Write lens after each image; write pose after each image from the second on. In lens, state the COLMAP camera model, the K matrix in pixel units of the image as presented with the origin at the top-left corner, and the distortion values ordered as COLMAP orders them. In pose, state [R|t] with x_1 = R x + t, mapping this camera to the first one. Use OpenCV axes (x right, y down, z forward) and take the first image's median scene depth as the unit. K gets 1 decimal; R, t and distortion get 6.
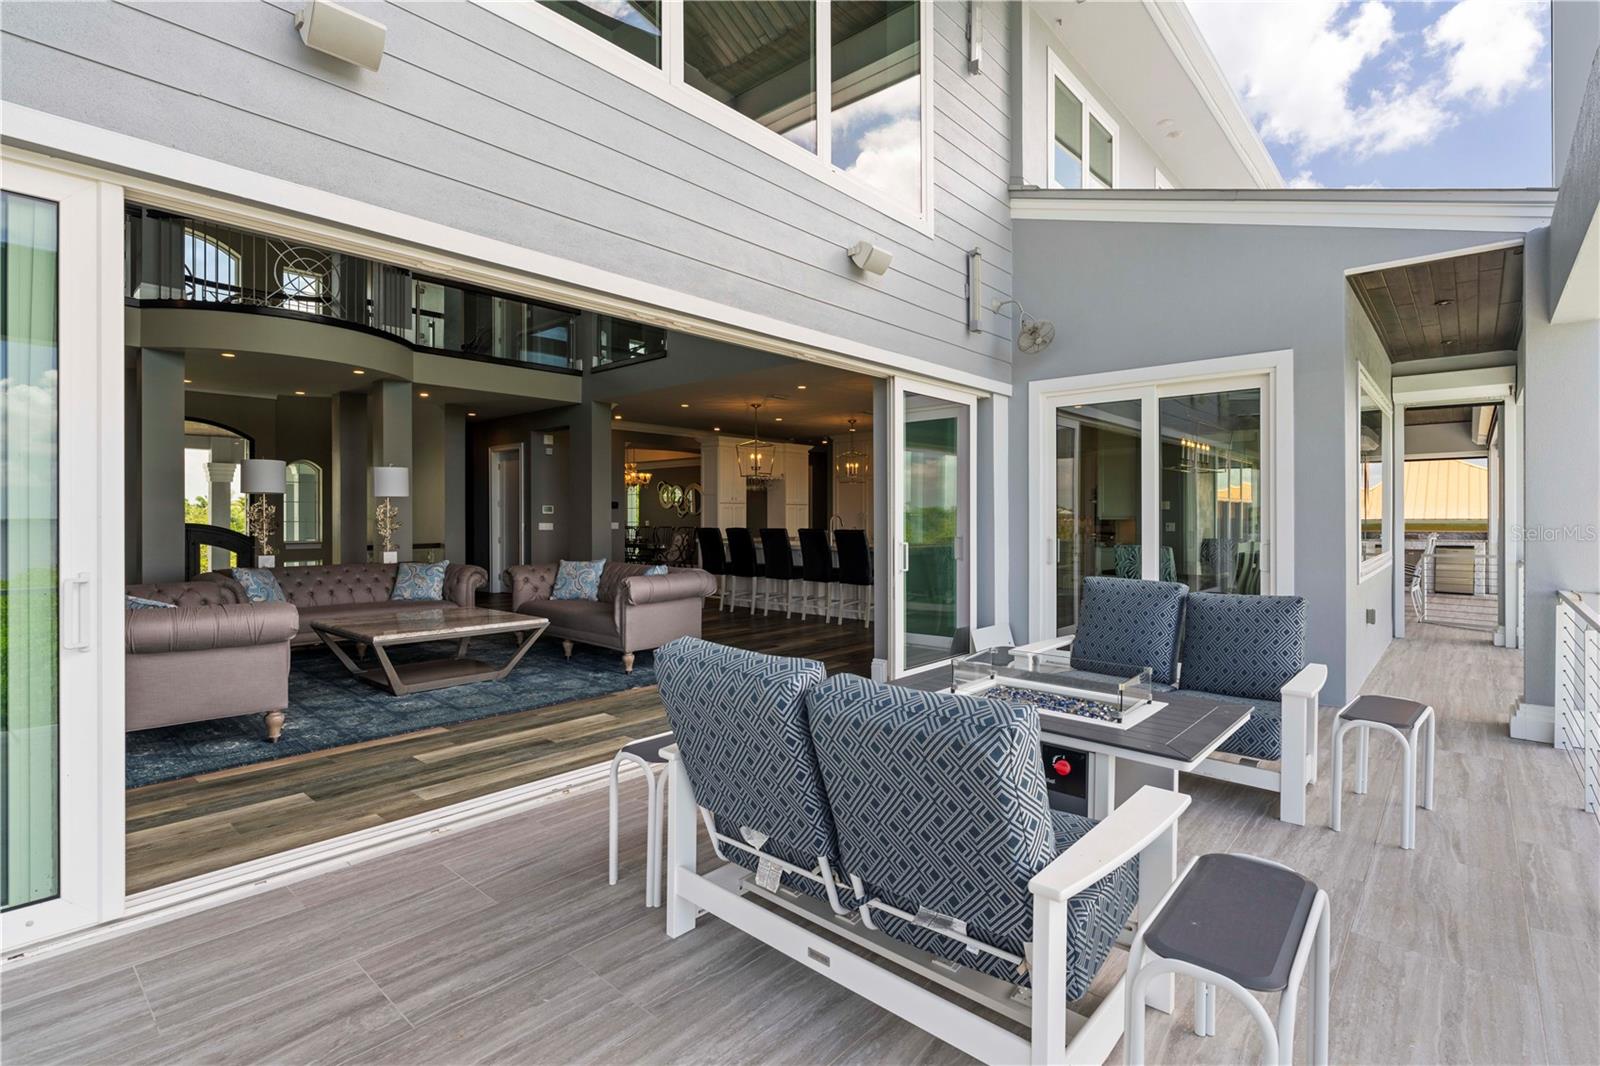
lens RADIAL K [[755.1, 0, 797.1], [0, 755.1, 517.9], [0, 0, 1]] dist [0.000375, 0.000081]
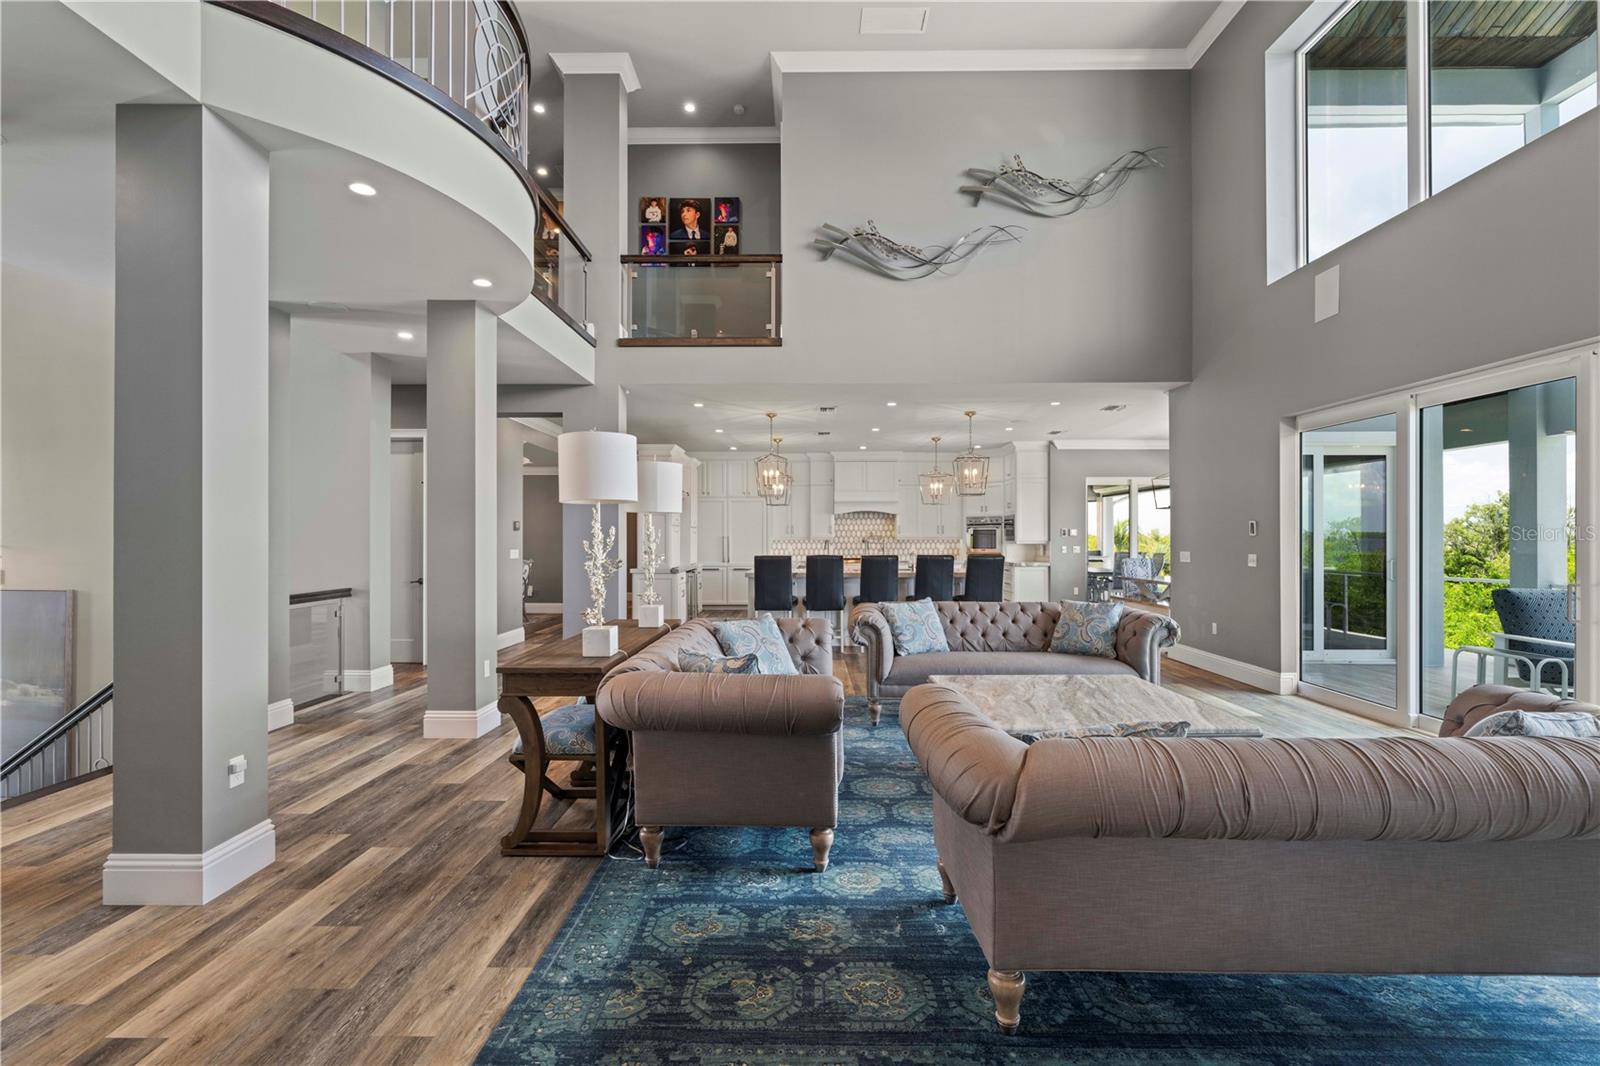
lens RADIAL K [[718.4, 0, 800.0], [0, 718.4, 533.0], [0, 0, 1]] dist [-0.001250, 0.000160]
pose [[0.751816, 0.004318, 0.659359, -0.712852], [0.000628, 0.999973, -0.007264, -0.006788], [-0.659372, 0.005875, 0.751793, 0.433122]]
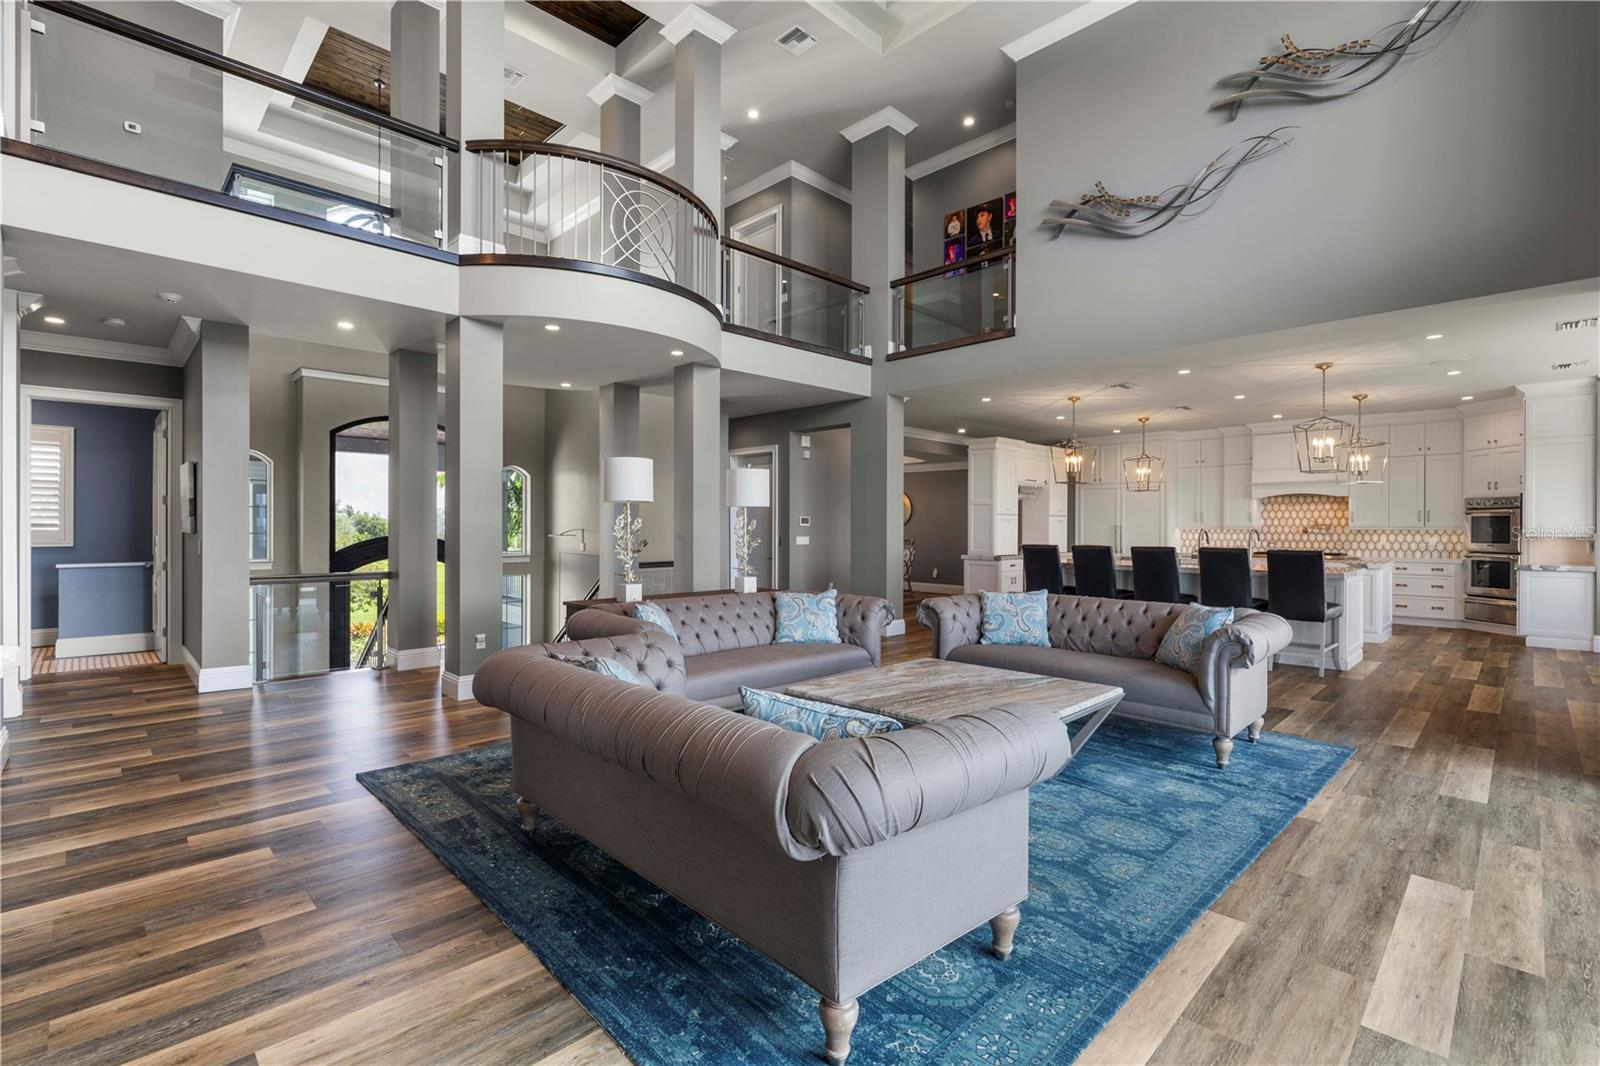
lens RADIAL K [[720.8, 0, 805.6], [0, 720.8, 526.5], [0, 0, 1]] dist [-0.002156, -0.000227]
pose [[0.998373, 0.002783, -0.056947, -0.378019], [-0.002724, 0.999996, 0.001116, -0.007521], [0.056950, -0.000959, 0.998377, 0.221290]]
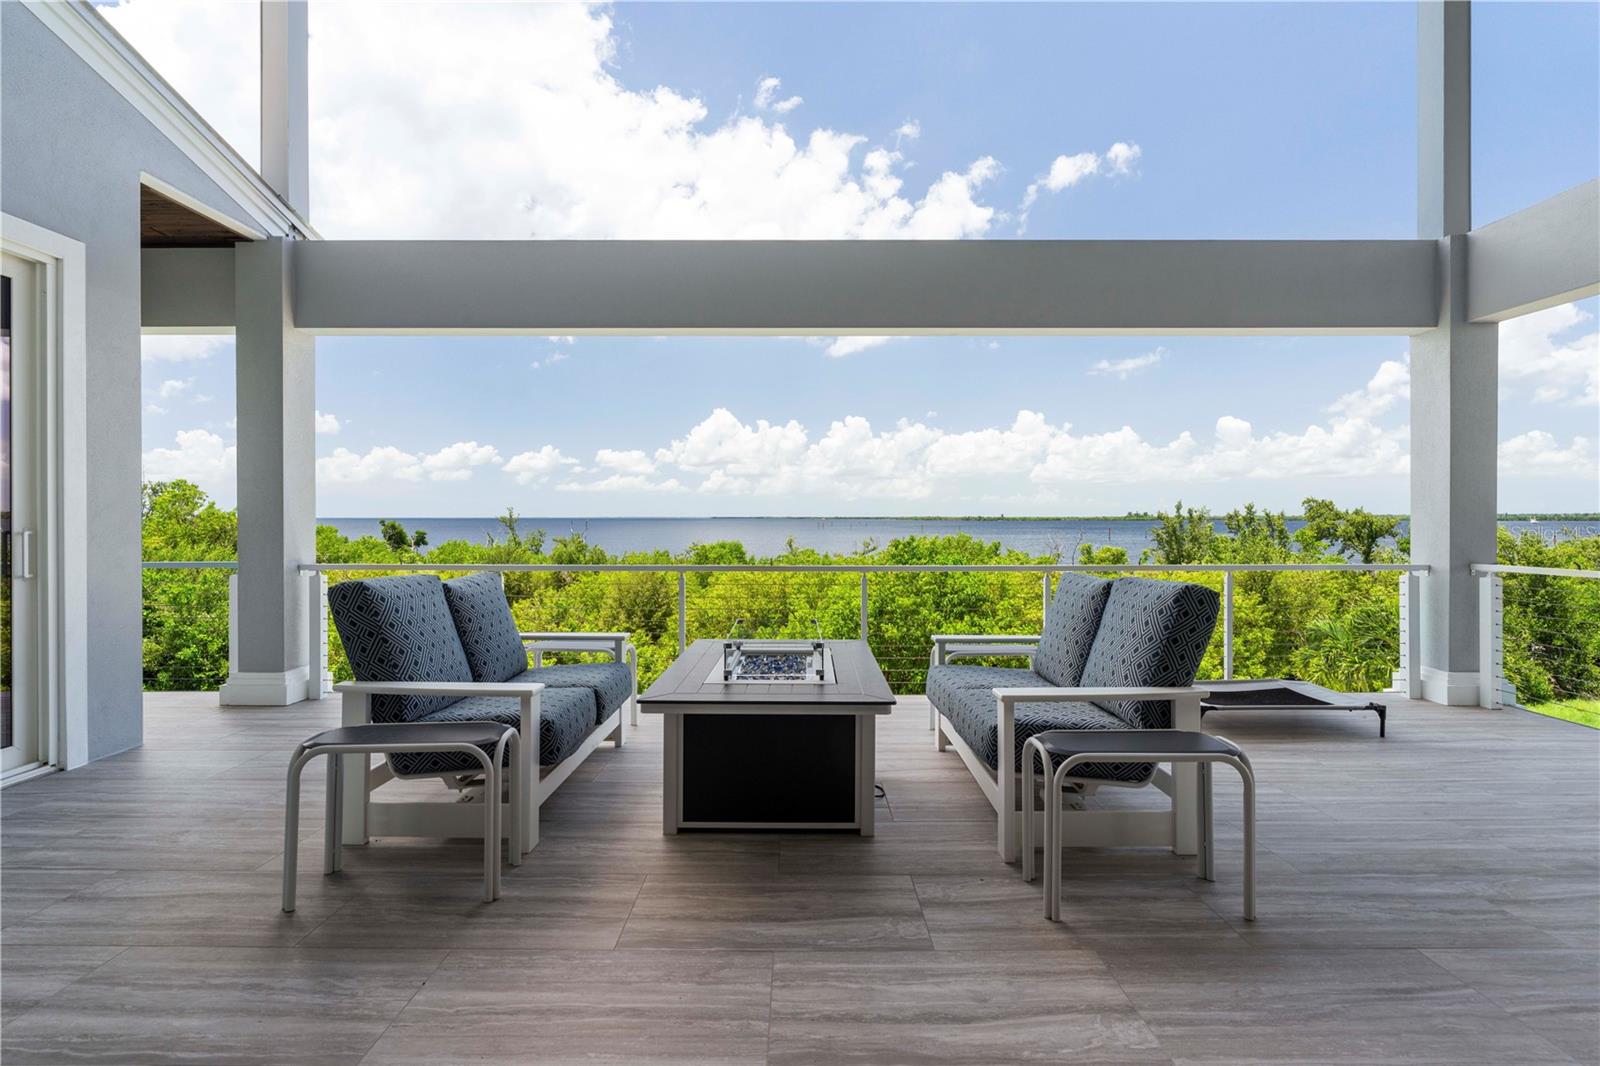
lens RADIAL K [[718.4, 0, 800.0], [0, 718.4, 533.0], [0, 0, 1]] dist [-0.001250, 0.000160]
pose [[-0.663466, -0.011756, 0.748114, -0.148189], [-0.001363, 0.999894, 0.014504, 0.014763], [-0.748205, 0.008603, -0.663412, 0.558668]]
